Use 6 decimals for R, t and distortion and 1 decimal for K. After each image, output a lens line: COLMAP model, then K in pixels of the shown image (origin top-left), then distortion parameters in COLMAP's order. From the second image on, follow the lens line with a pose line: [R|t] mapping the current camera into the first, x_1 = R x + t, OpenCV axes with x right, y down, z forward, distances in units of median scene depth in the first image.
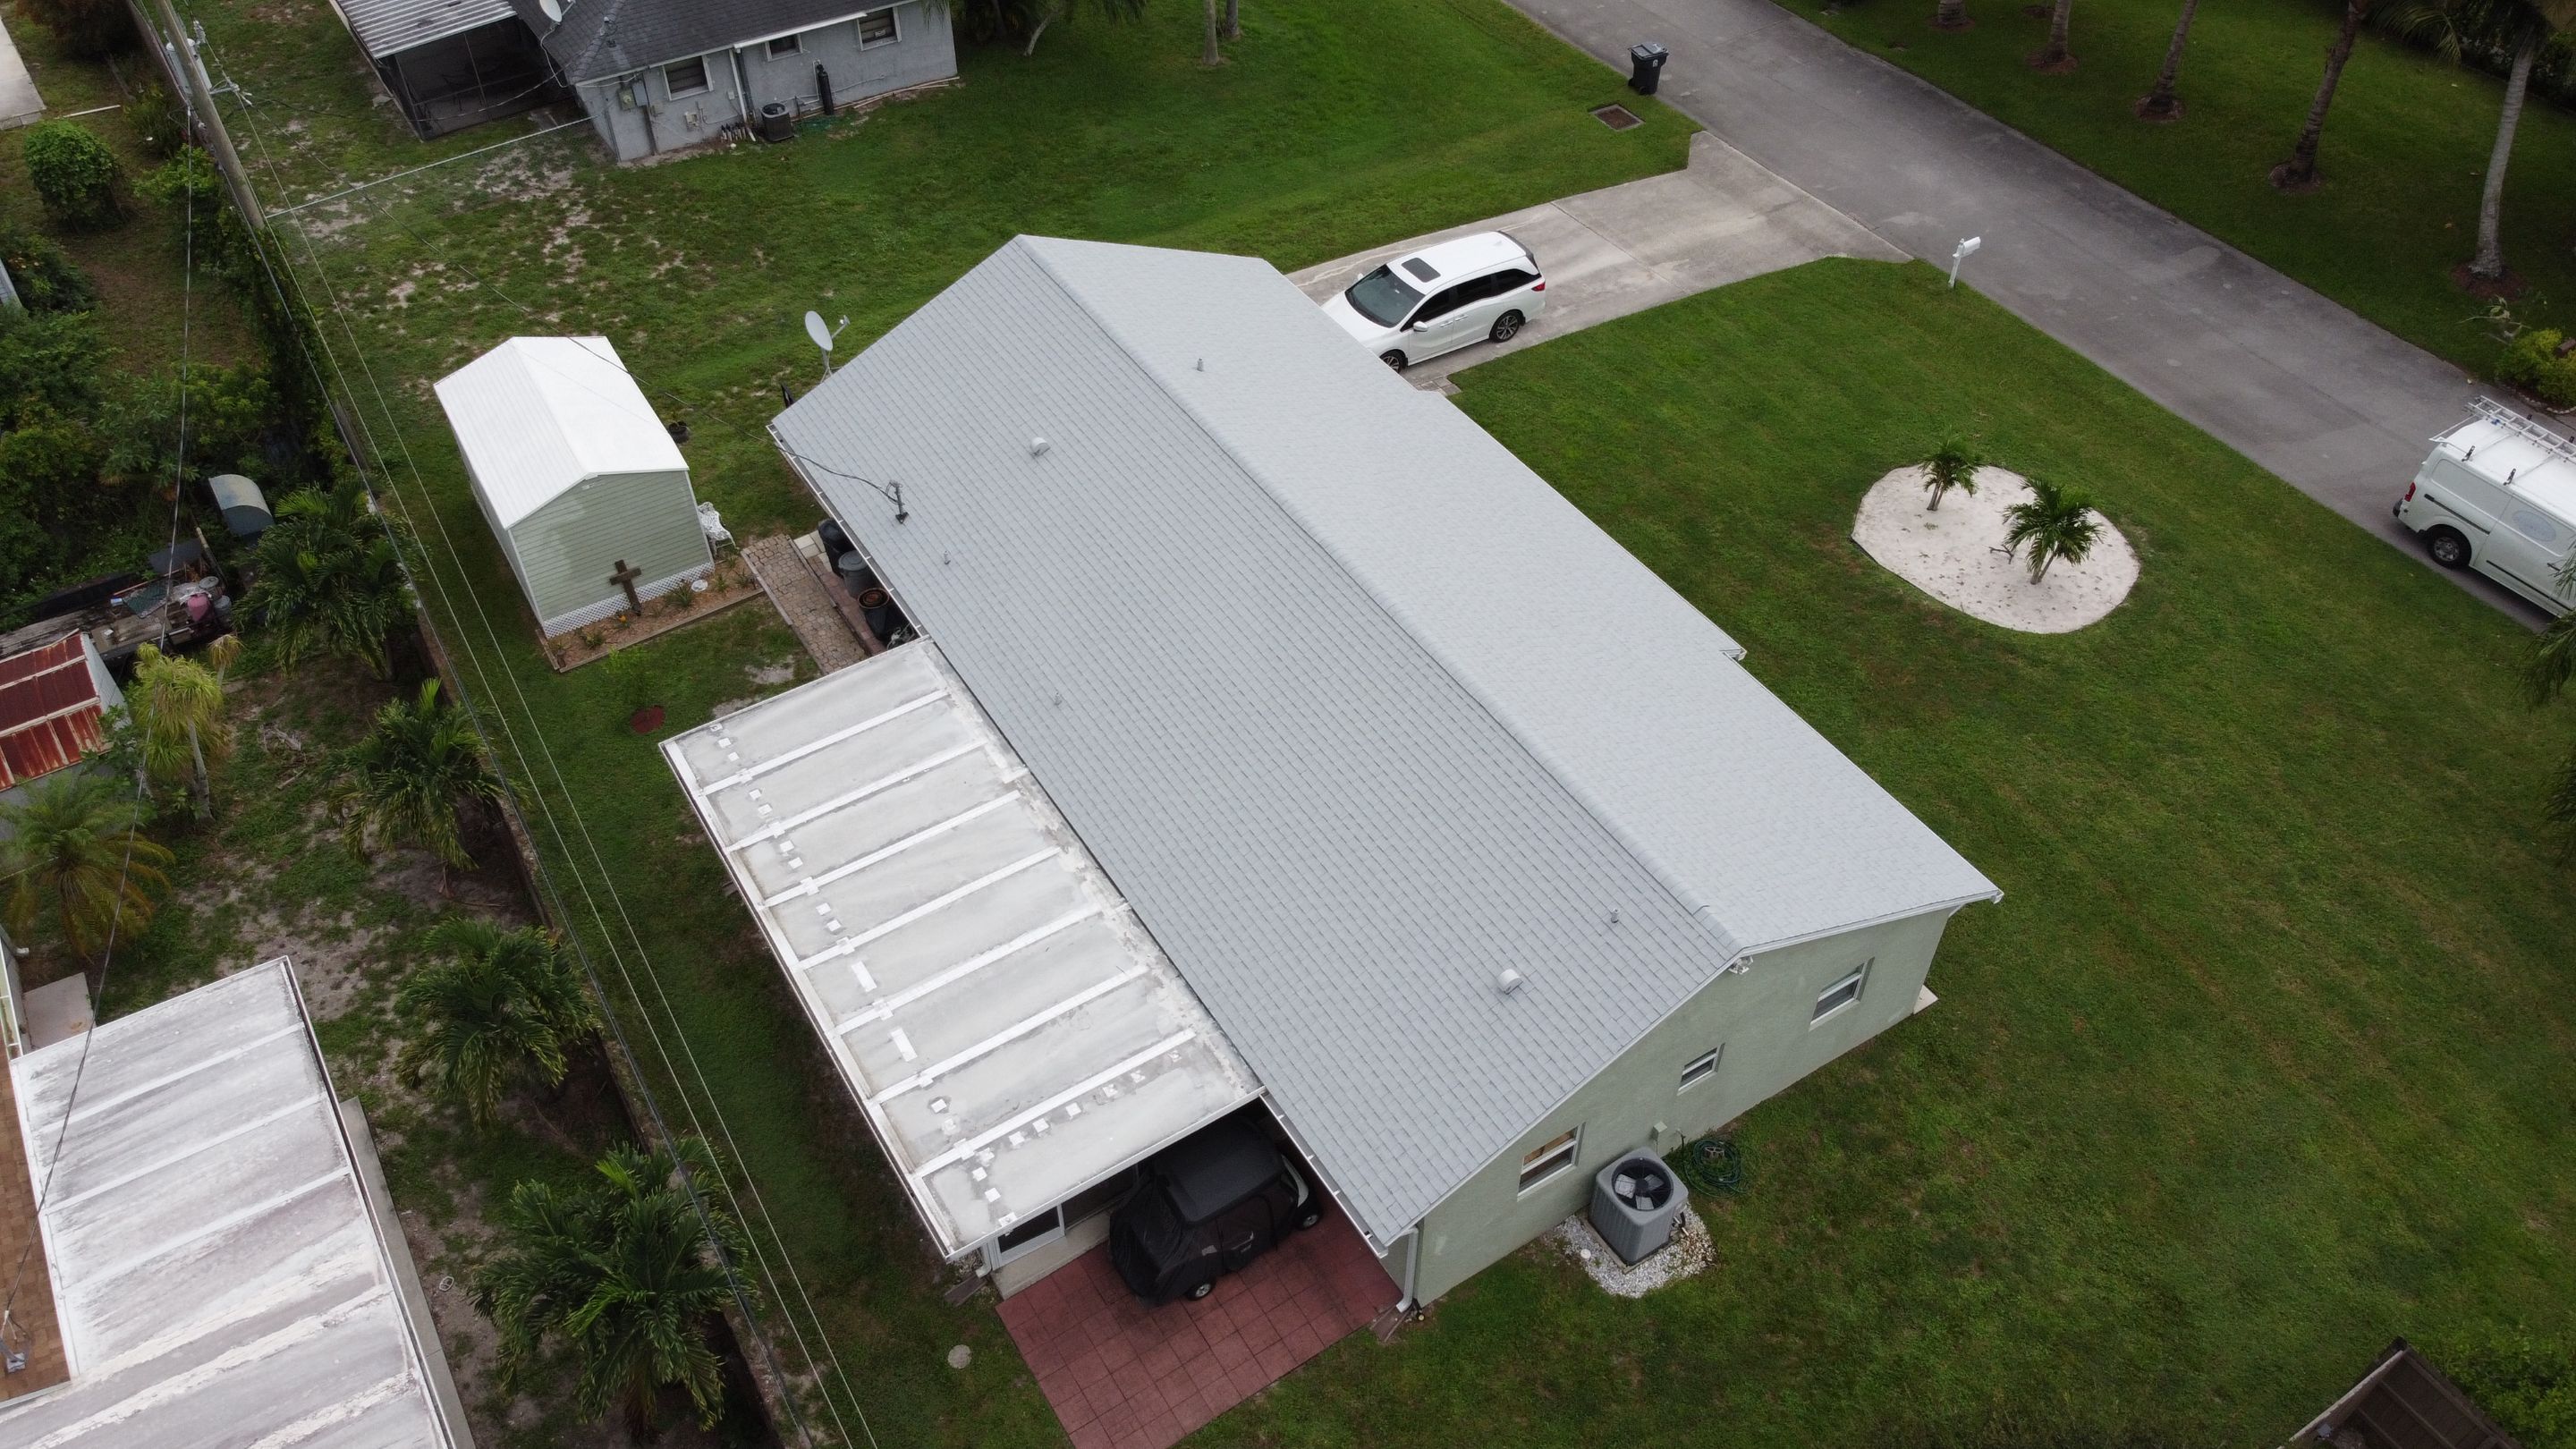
lens RADIAL K [[1961.1, 0, 1285.4], [0, 1961.1, 704.2], [0, 0, 1]] dist [0.010625, -0.015380]
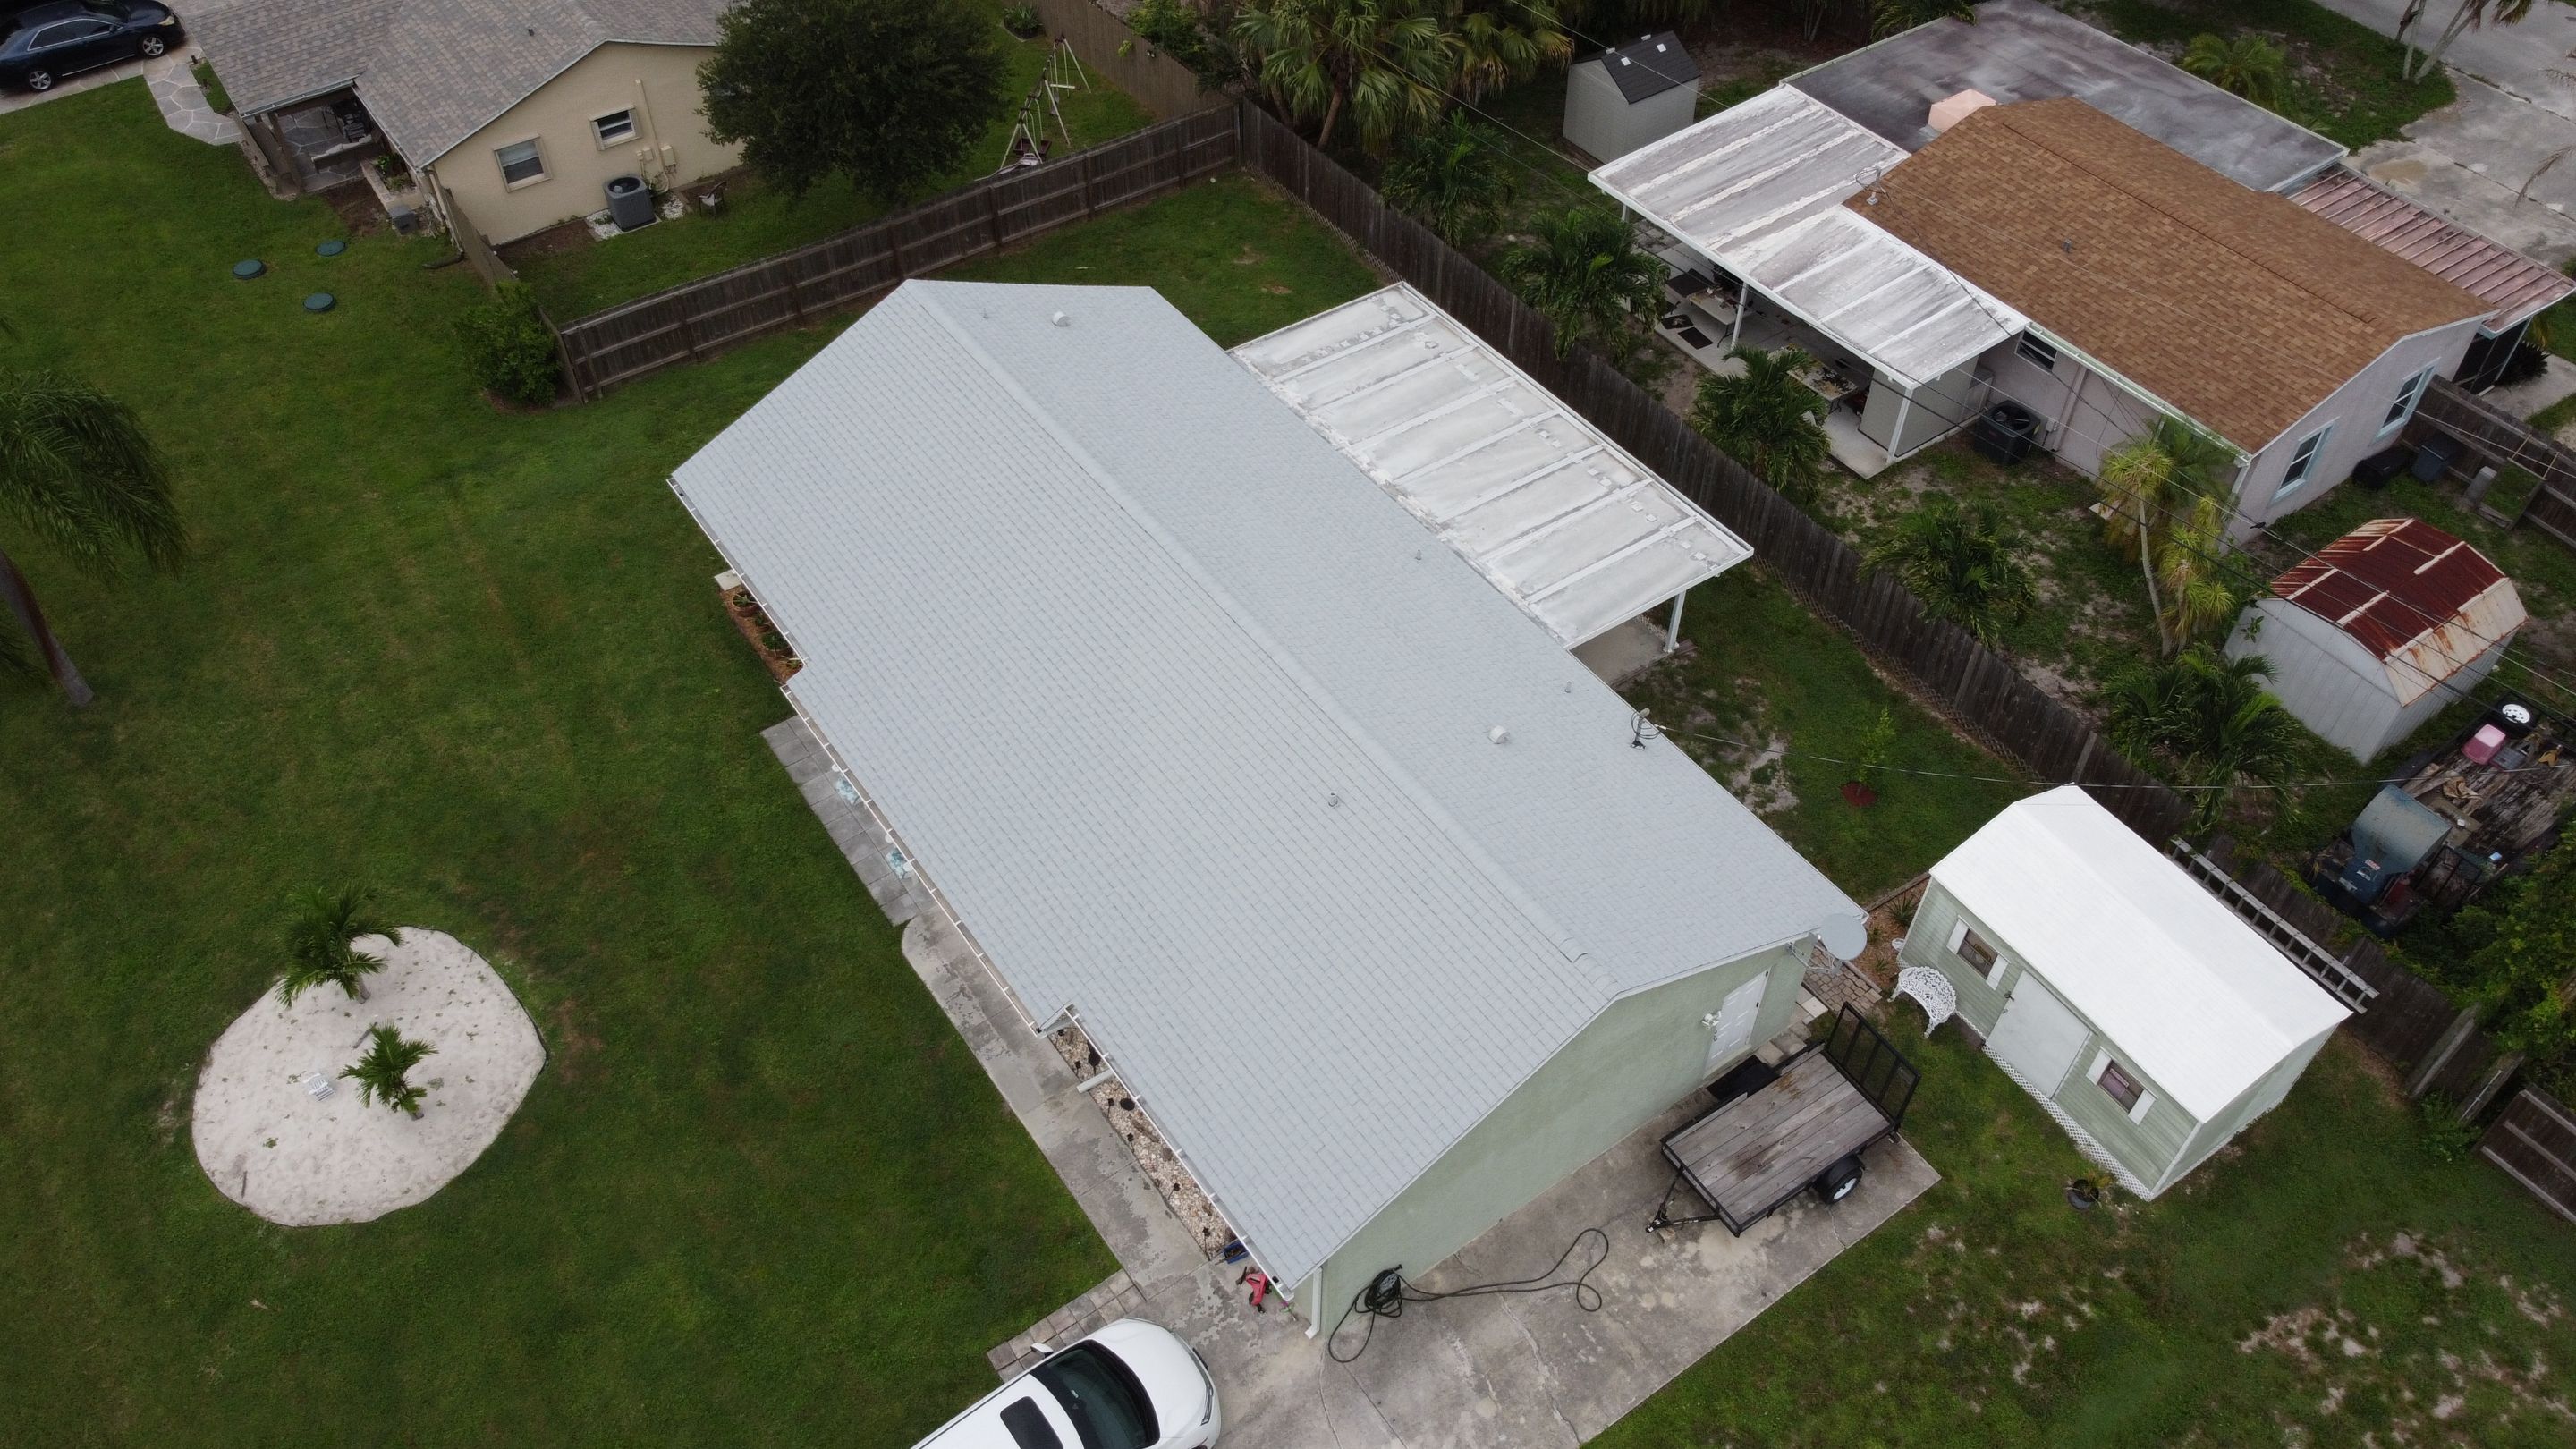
lens RADIAL K [[1949.4, 0, 1285.3], [0, 1949.4, 713.0], [0, 0, 1]] dist [0.009185, -0.018399]
pose [[-0.998518, 0.038316, -0.038657, 0.009186], [-0.038996, -0.008134, 0.999206, -1.159870], [0.037971, 0.999233, 0.009616, 1.100195]]
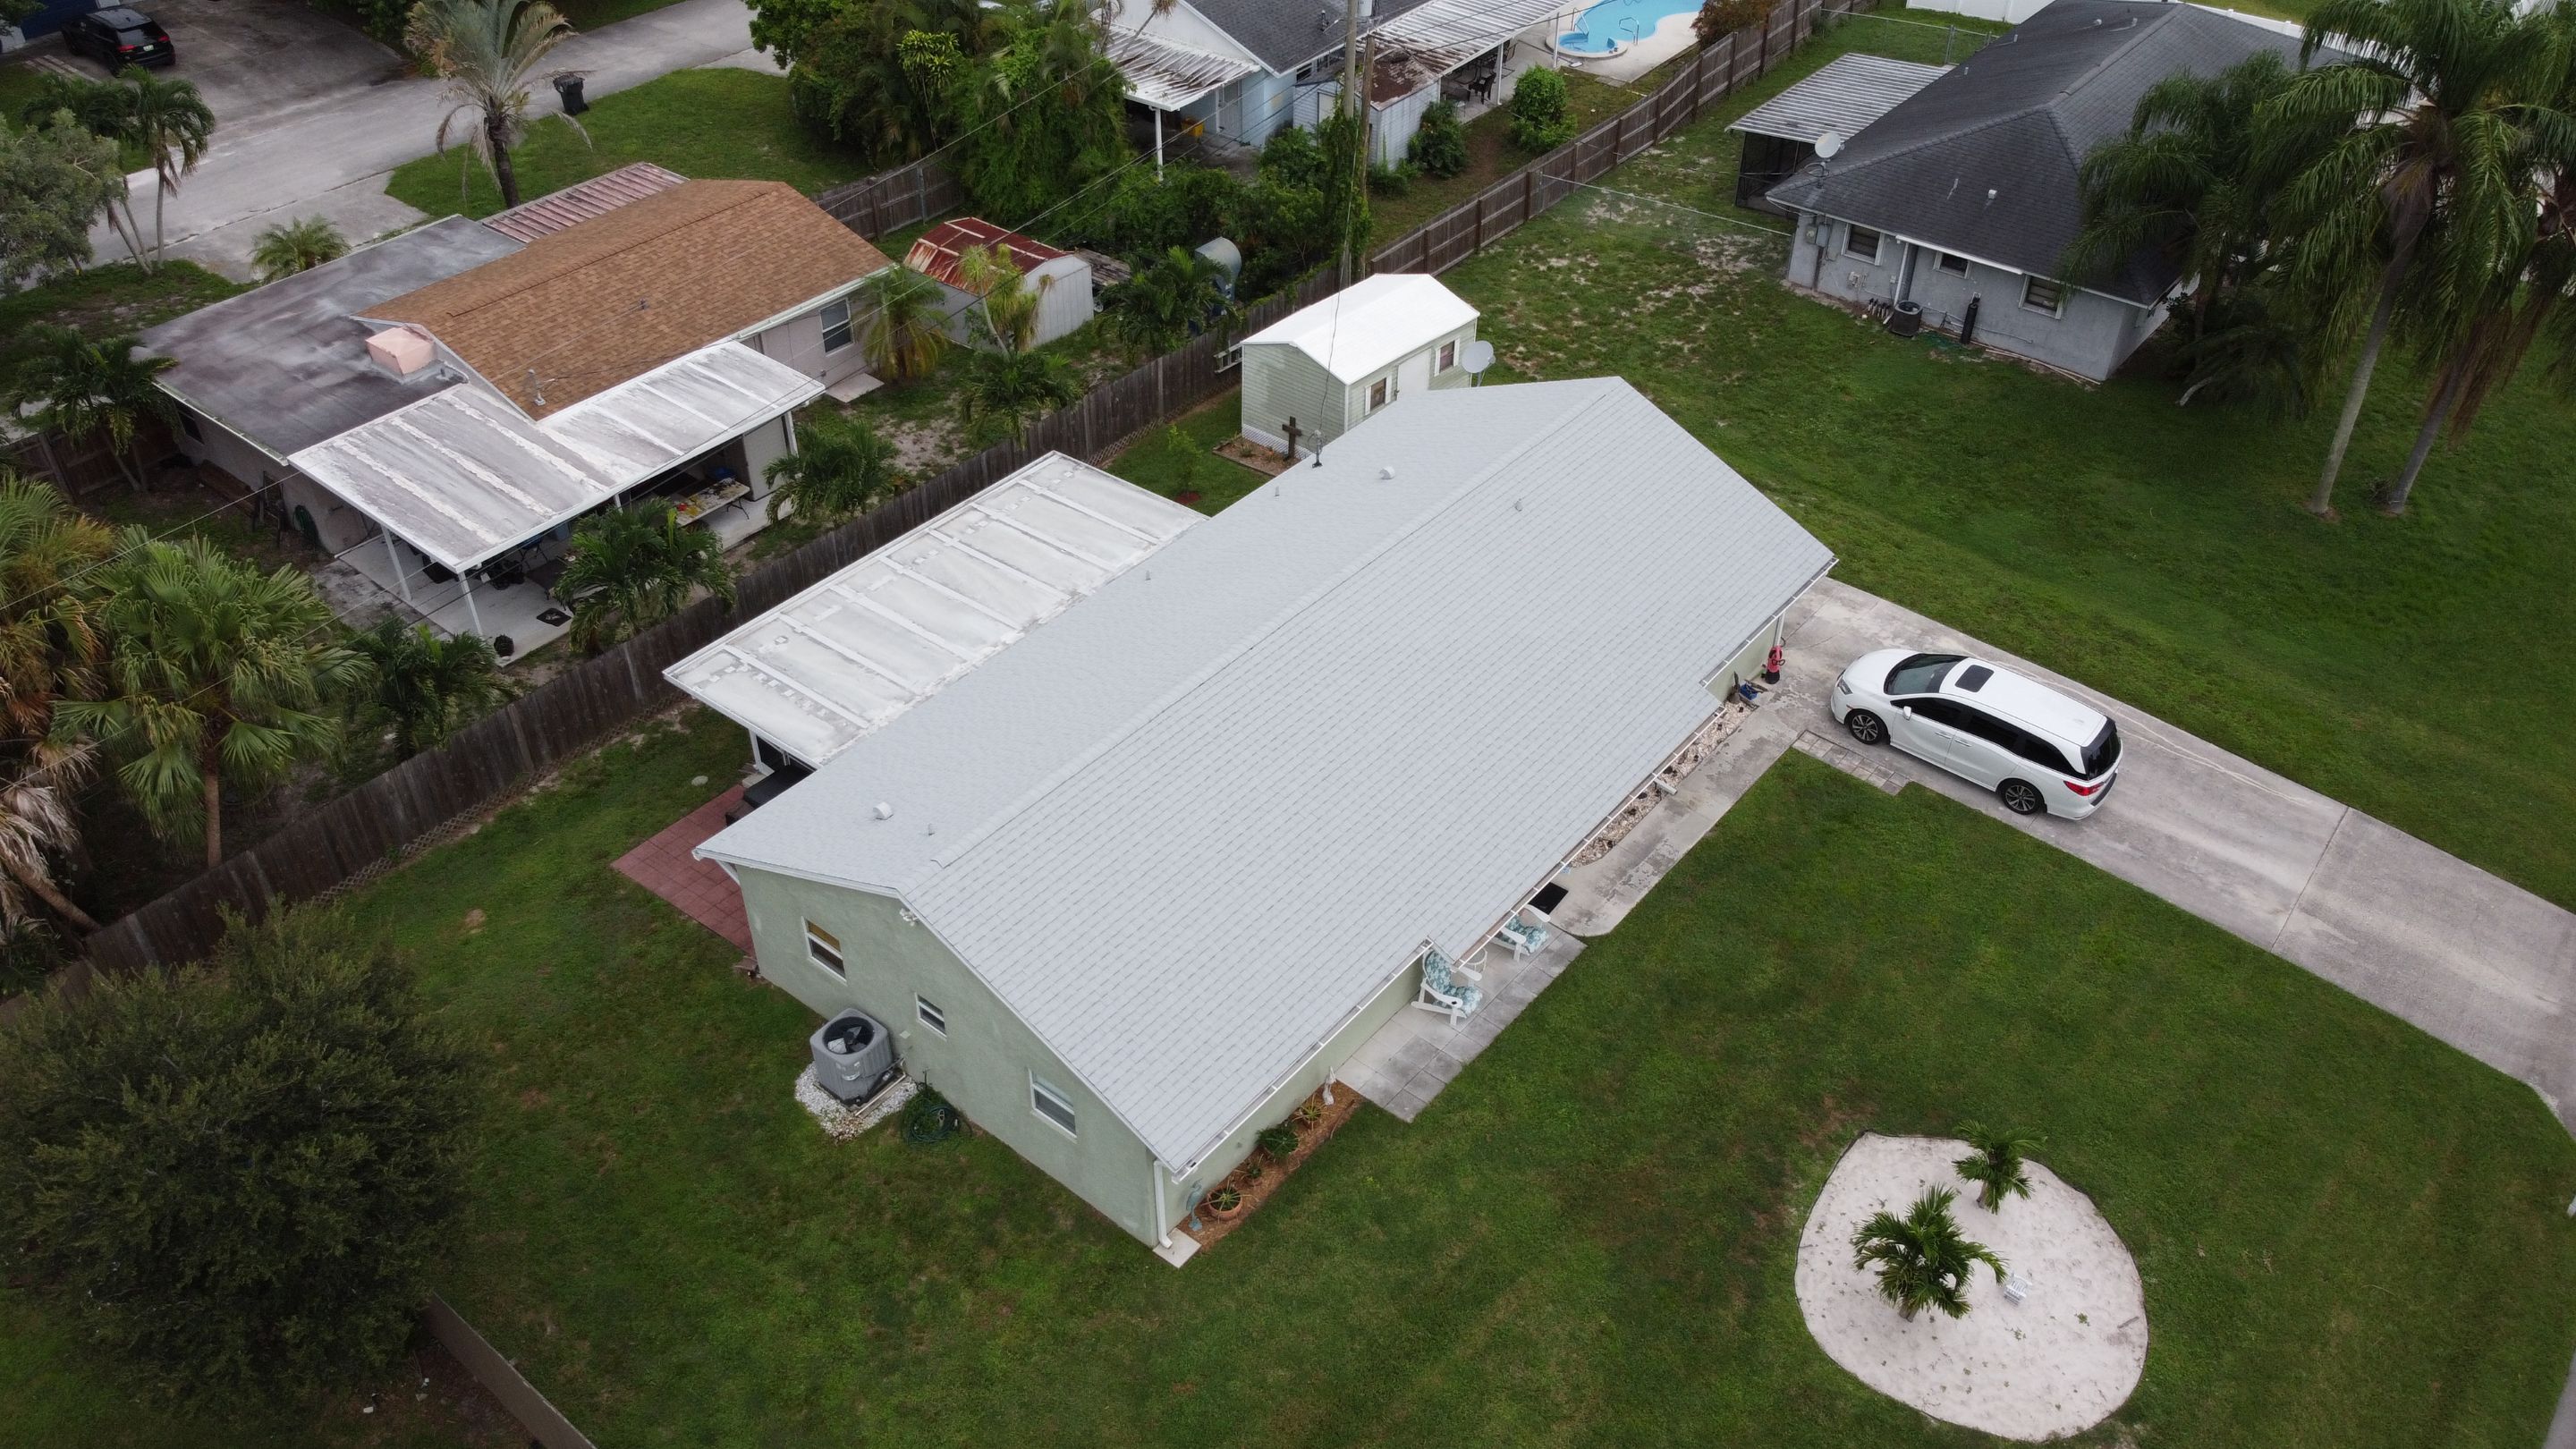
lens RADIAL K [[1949.4, 0, 1285.3], [0, 1949.4, 713.0], [0, 0, 1]] dist [0.009185, -0.018399]
pose [[0.323321, 0.585211, -0.743634, 0.917026], [-0.658819, 0.703313, 0.267036, -0.341526], [0.679280, 0.403582, 0.612944, 0.332289]]
